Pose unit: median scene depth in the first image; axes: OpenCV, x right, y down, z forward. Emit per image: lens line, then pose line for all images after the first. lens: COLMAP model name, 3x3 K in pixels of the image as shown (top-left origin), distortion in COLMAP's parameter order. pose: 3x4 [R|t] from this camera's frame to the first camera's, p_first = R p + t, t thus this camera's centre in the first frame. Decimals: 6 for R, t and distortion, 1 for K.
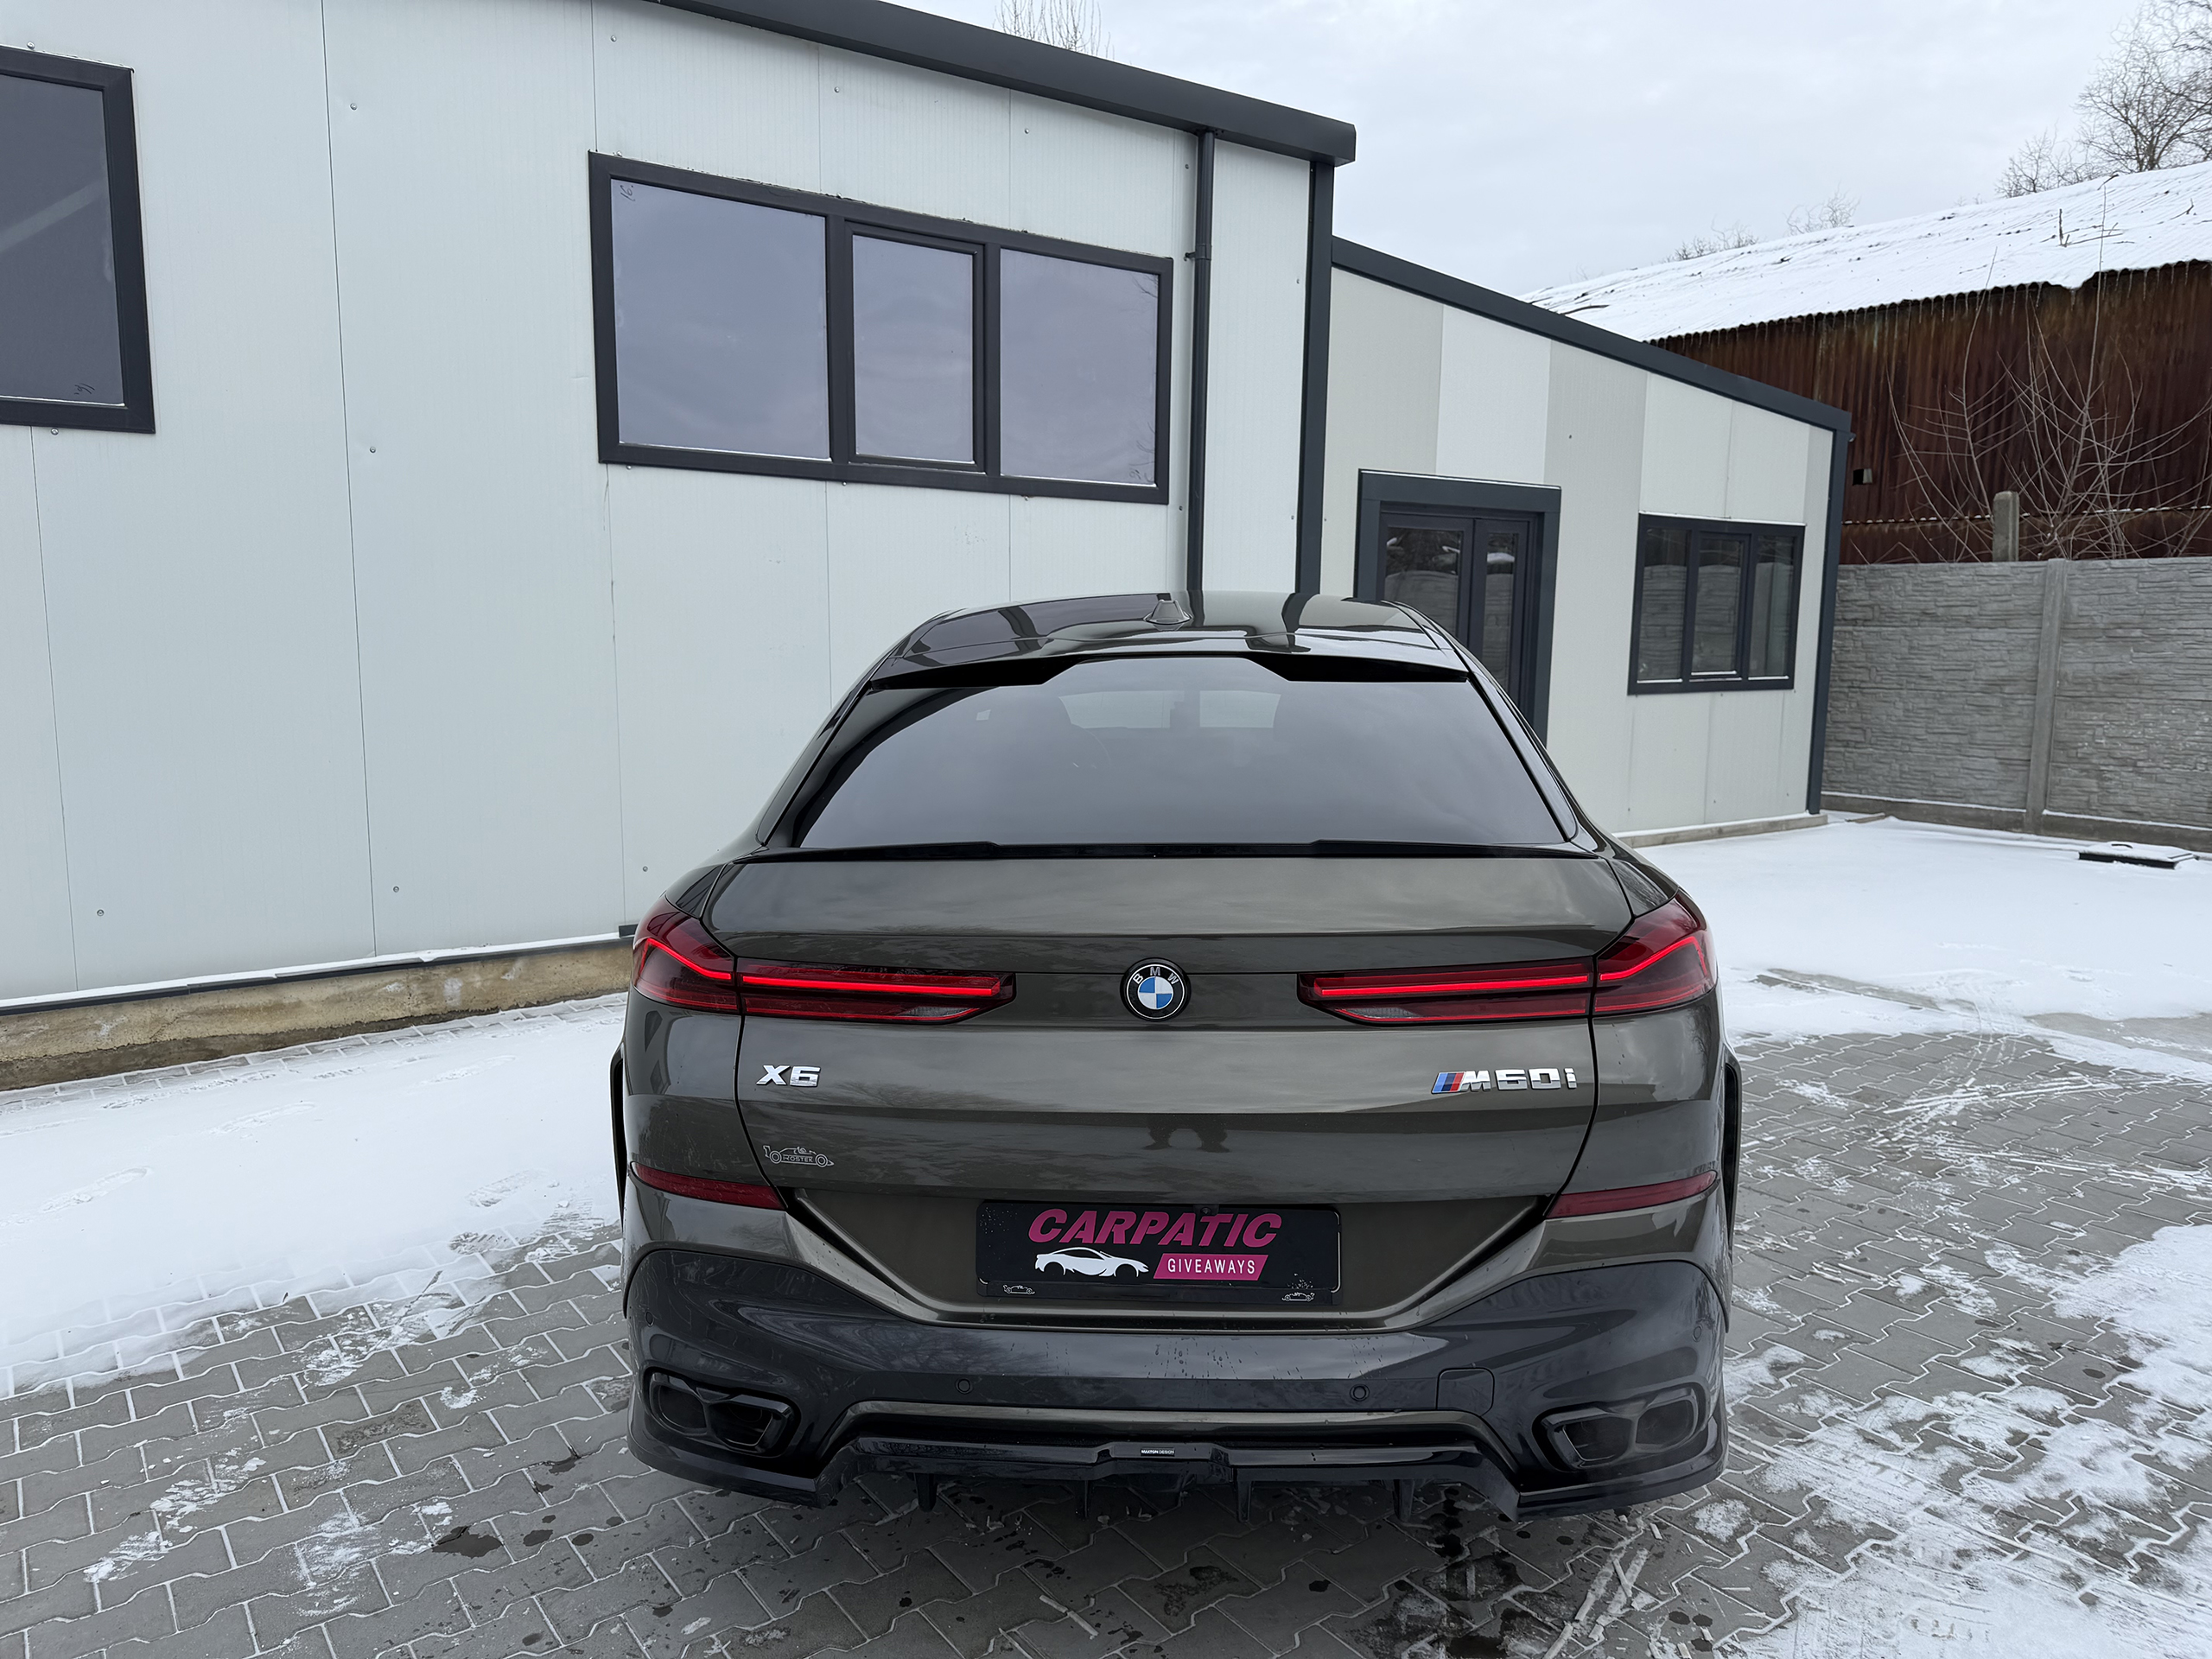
lens RADIAL K [[1563.6, 0, 1104.4], [0, 1563.6, 847.6], [0, 0, 1]] dist [0.034864, -0.038620]
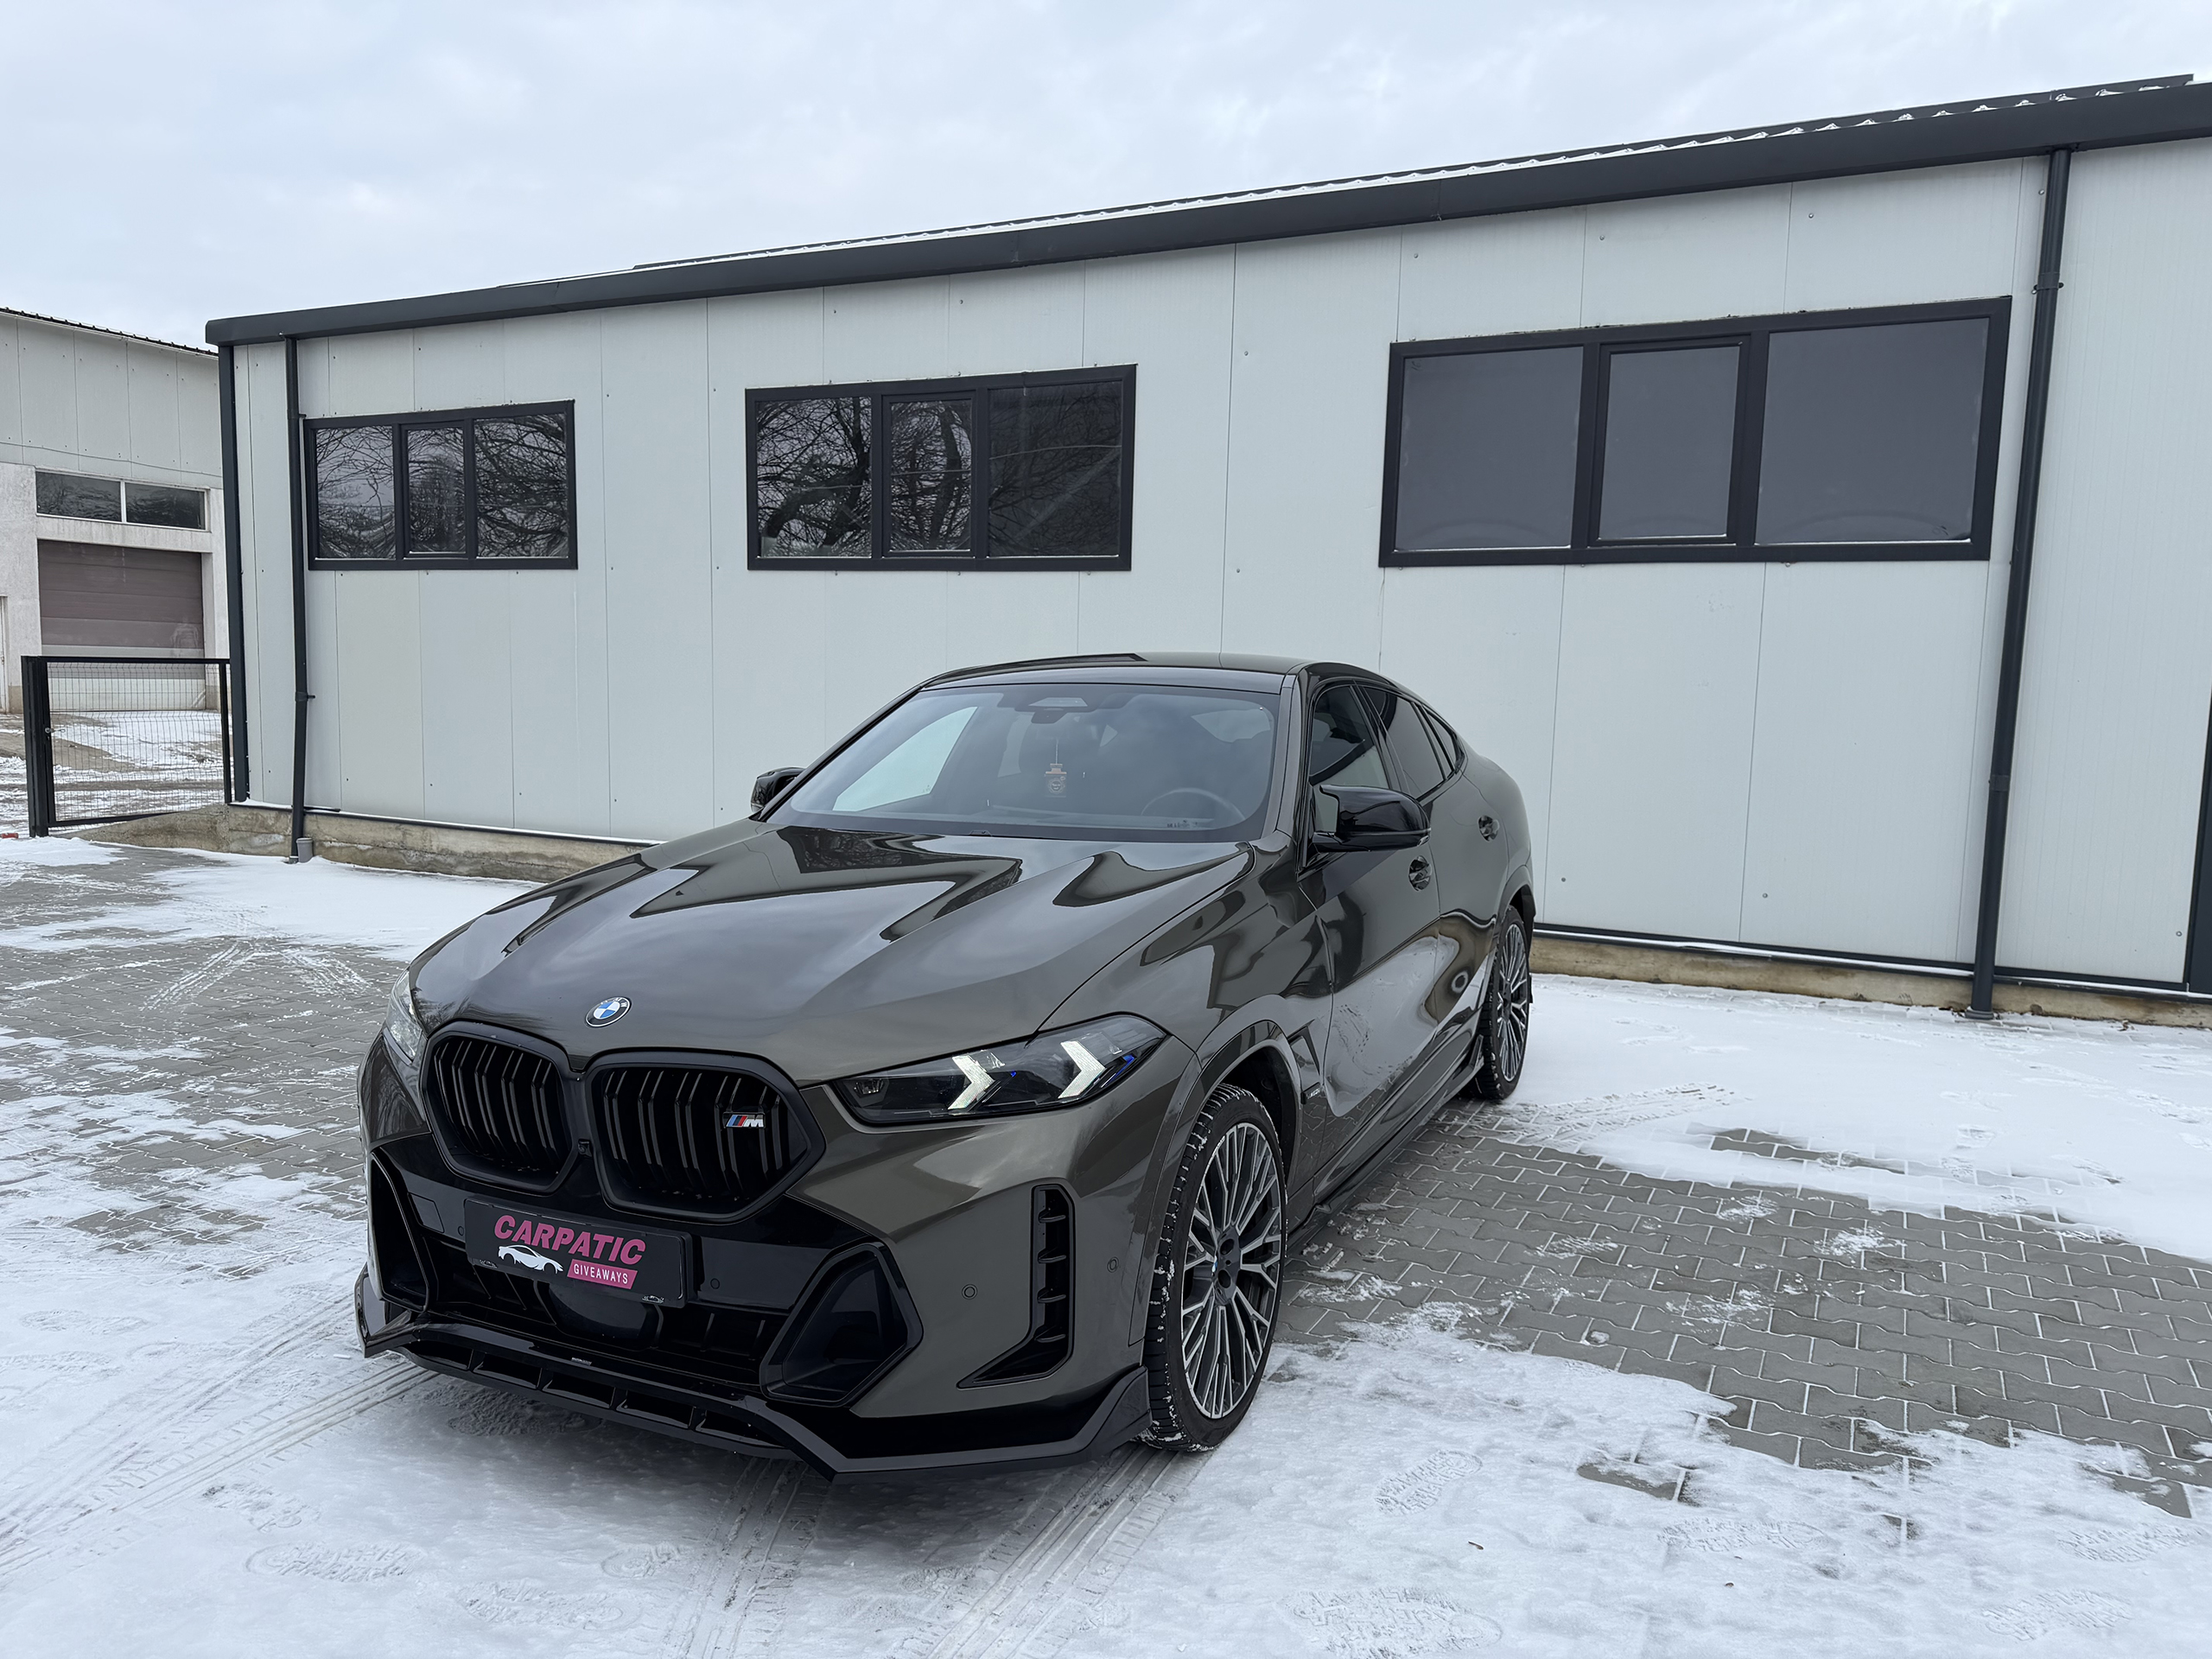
lens RADIAL K [[1563.6, 0, 1098.6], [0, 1563.6, 839.9], [0, 0, 1]] dist [0.034864, -0.038620]
pose [[0.449211, 0.102314, -0.887548, 0.801594], [-0.145310, 0.988561, 0.040413, -0.027011], [0.881529, 0.110815, 0.458940, 0.180375]]
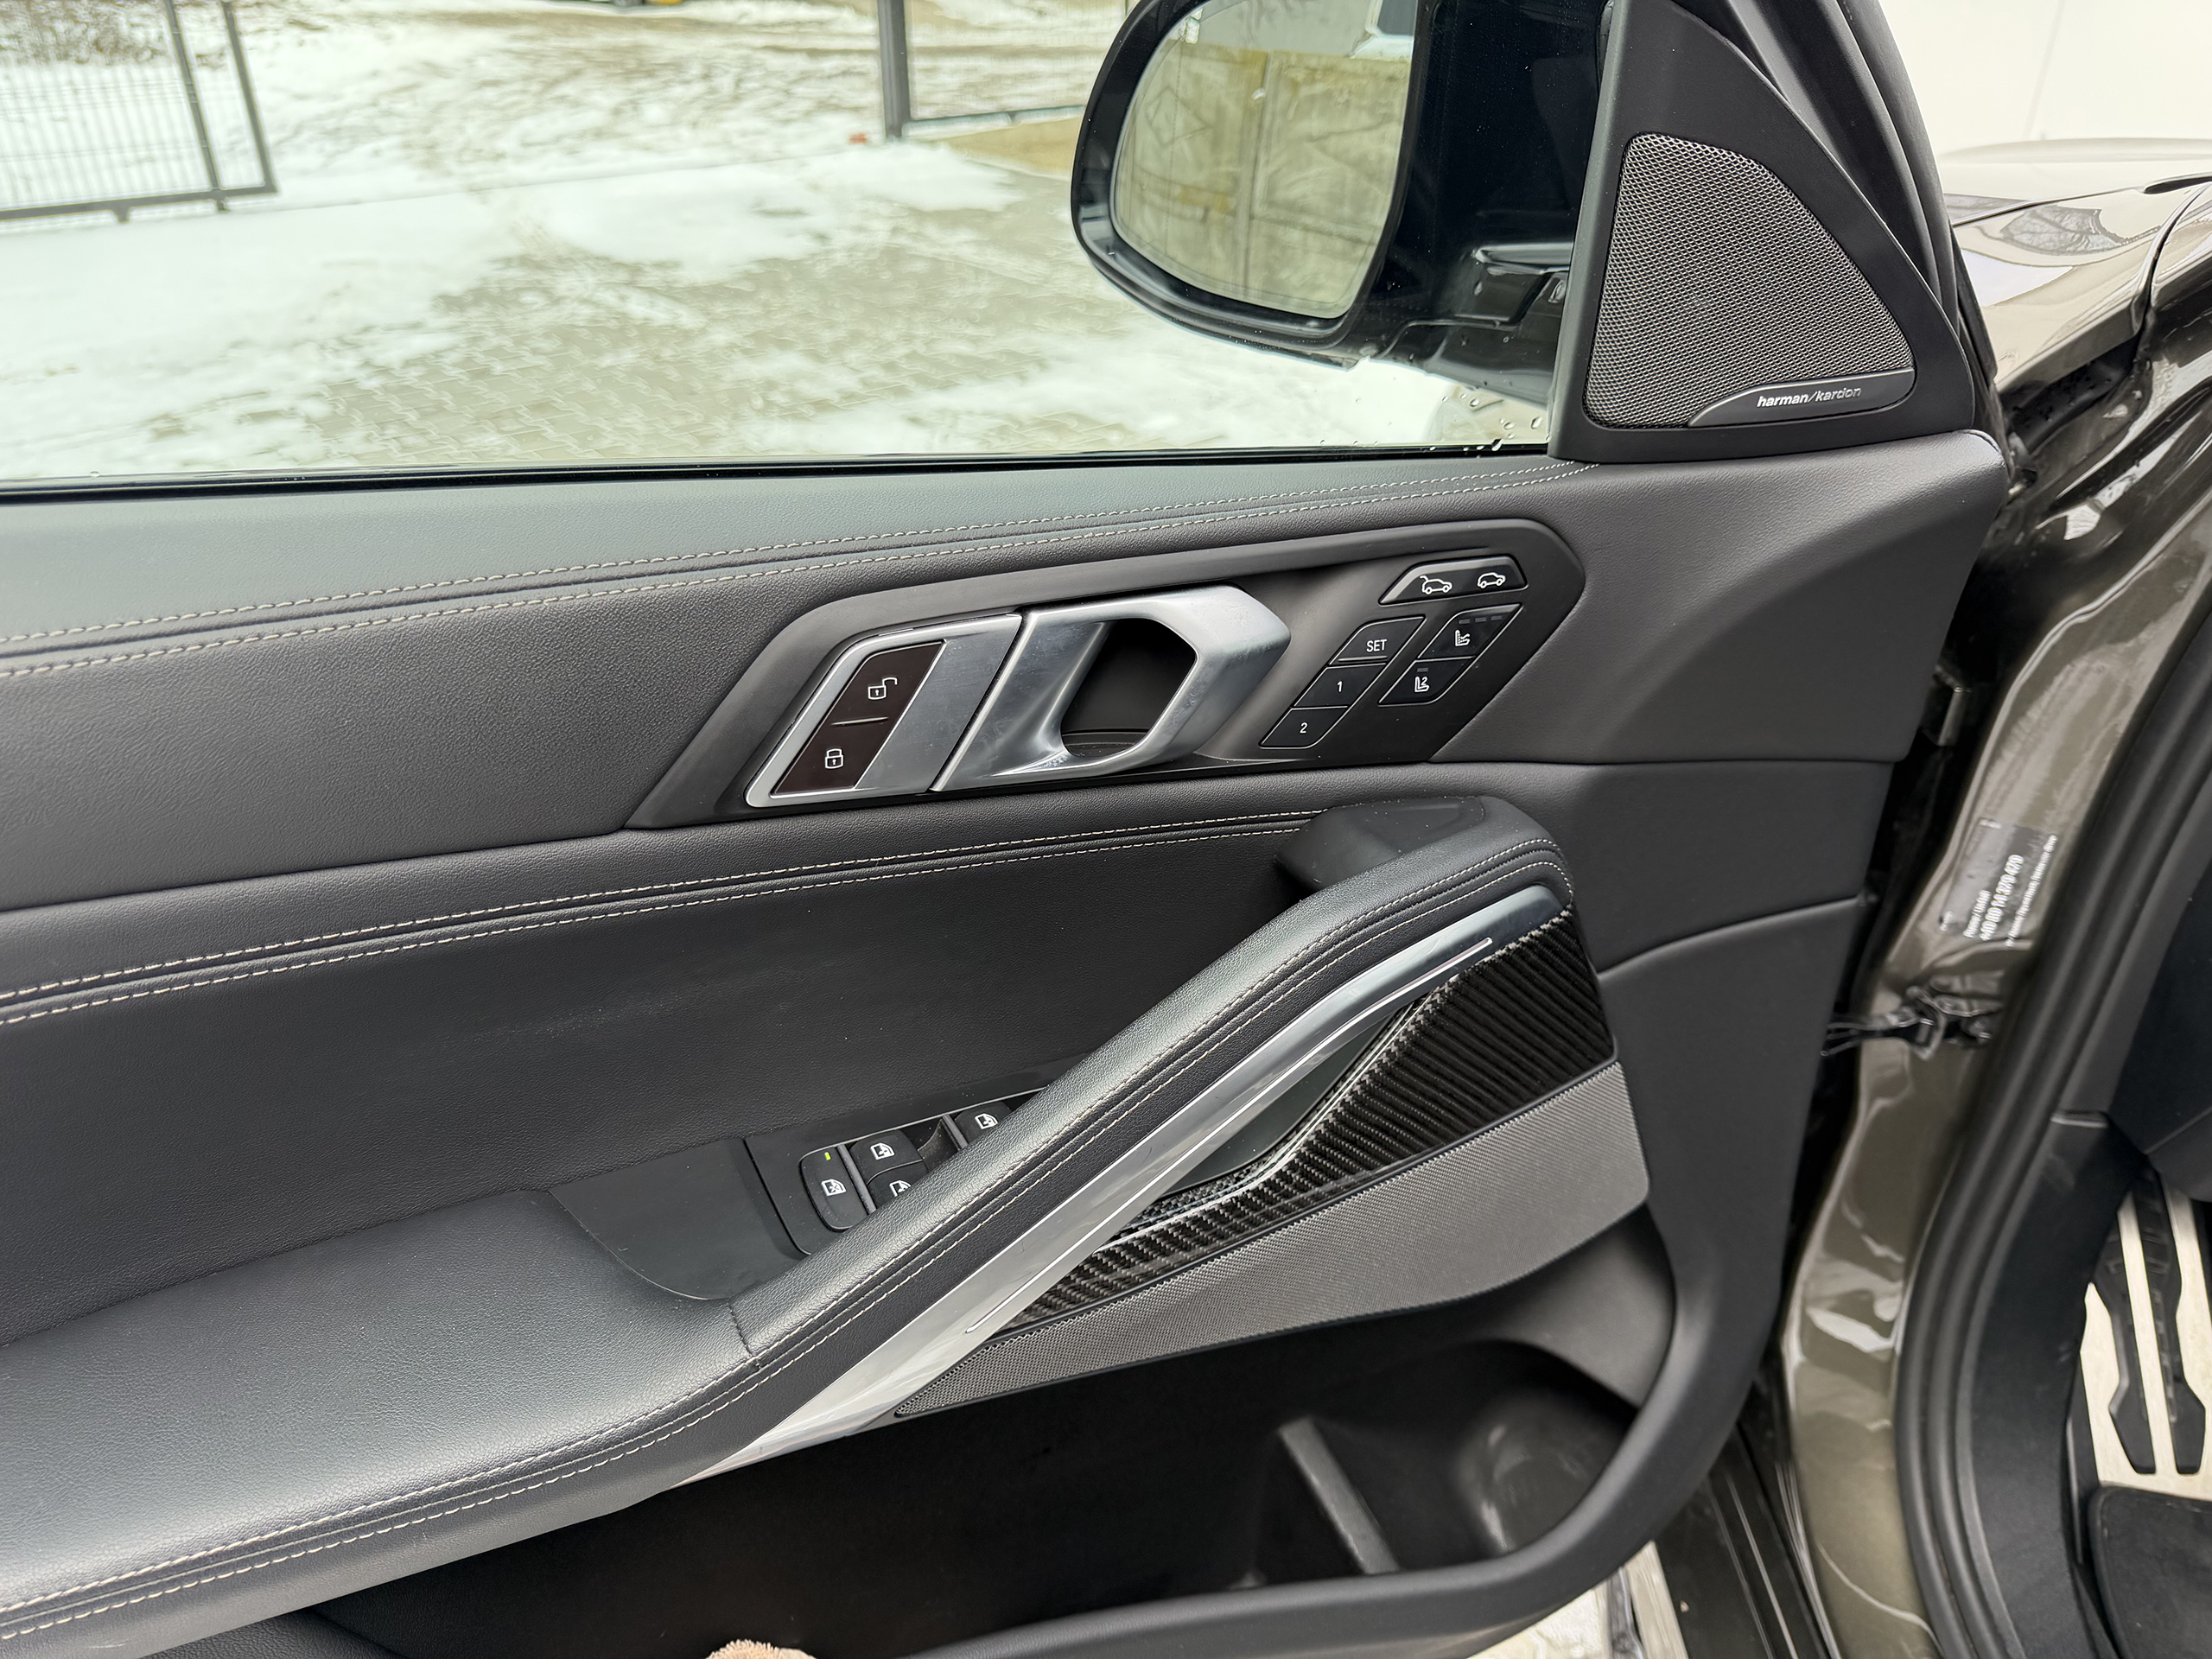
lens RADIAL K [[1563.6, 0, 1101.2], [0, 1563.6, 834.6], [0, 0, 1]] dist [0.034864, -0.038620]
pose [[0.016892, 0.507172, -0.861679, -0.336015], [-0.140777, 0.854424, 0.500142, 0.079046], [0.989897, 0.112856, 0.085832, 0.016810]]
